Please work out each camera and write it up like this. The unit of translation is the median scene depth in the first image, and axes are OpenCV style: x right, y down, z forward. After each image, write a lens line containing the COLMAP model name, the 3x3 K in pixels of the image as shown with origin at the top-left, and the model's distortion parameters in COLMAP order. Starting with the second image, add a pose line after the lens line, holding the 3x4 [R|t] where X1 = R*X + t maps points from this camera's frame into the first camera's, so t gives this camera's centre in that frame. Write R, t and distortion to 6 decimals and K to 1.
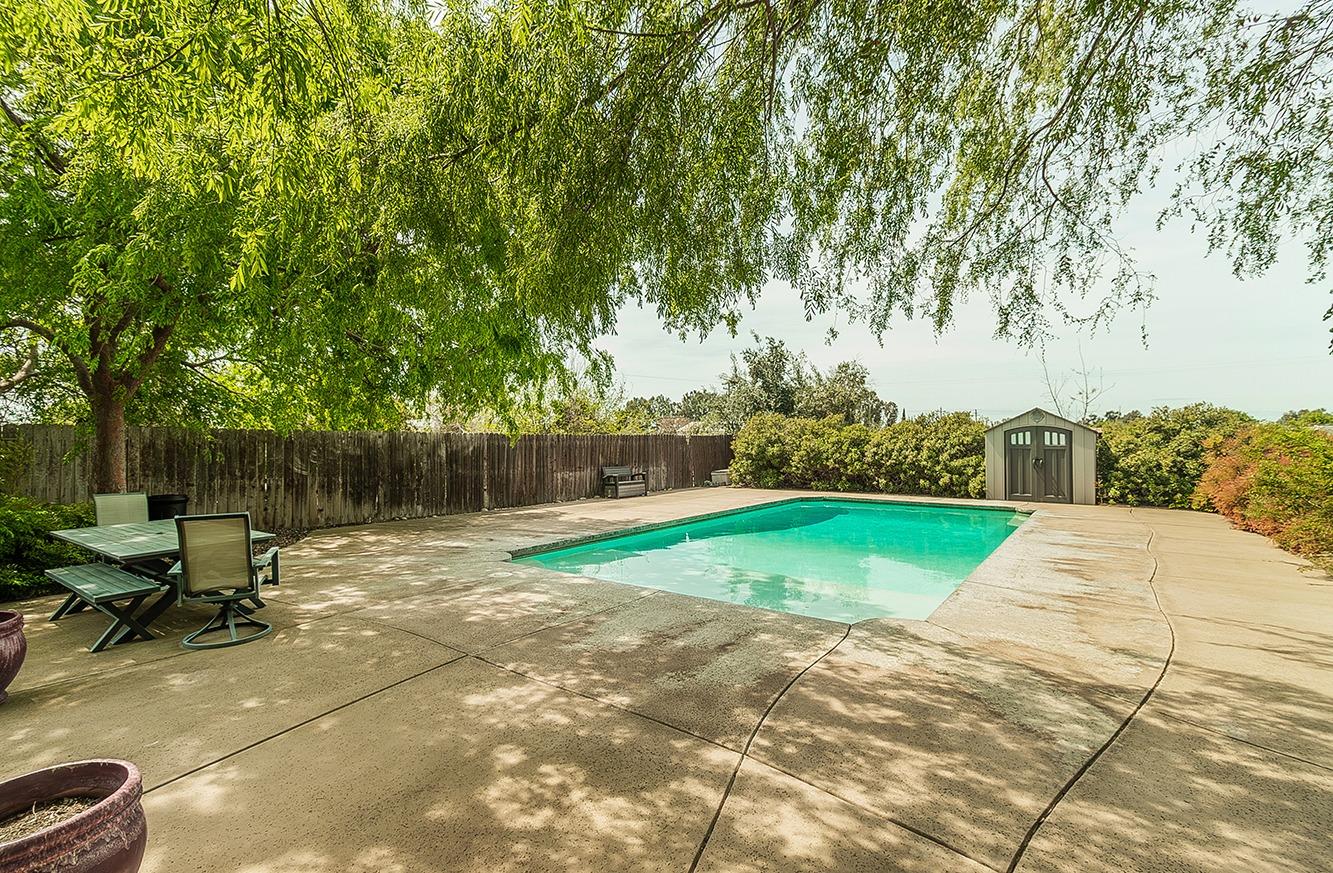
lens RADIAL K [[598.9, 0, 666.5], [0, 598.9, 436.5], [0, 0, 1]] dist [0.003978, -0.000182]
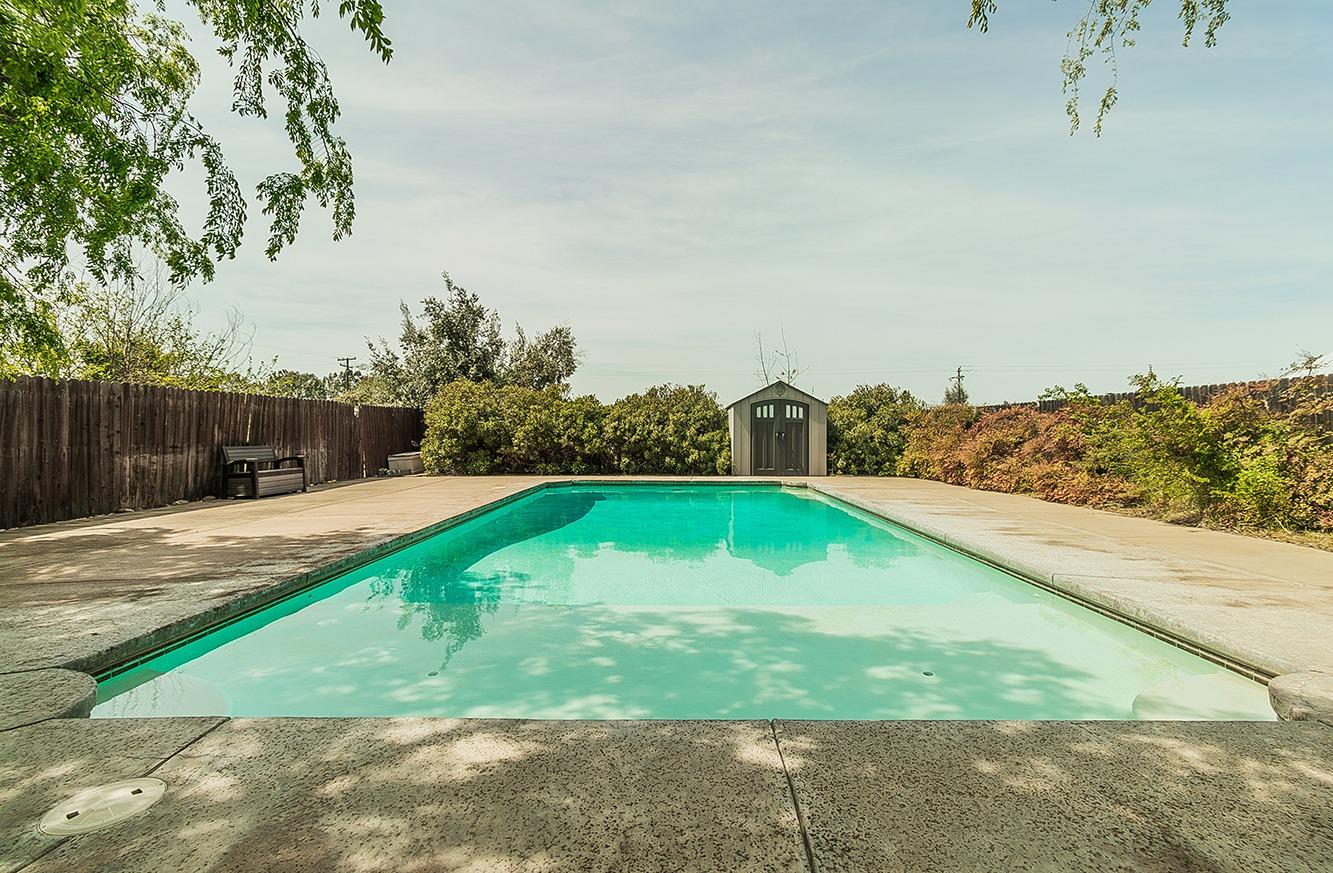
lens RADIAL K [[598.9, 0, 666.5], [0, 598.9, 436.5], [0, 0, 1]] dist [0.003978, -0.000182]
pose [[0.814448, 0.000850, 0.580236, -0.095579], [-0.008281, 0.999914, 0.010158, 0.032665], [-0.580177, -0.013078, 0.814385, 0.278957]]
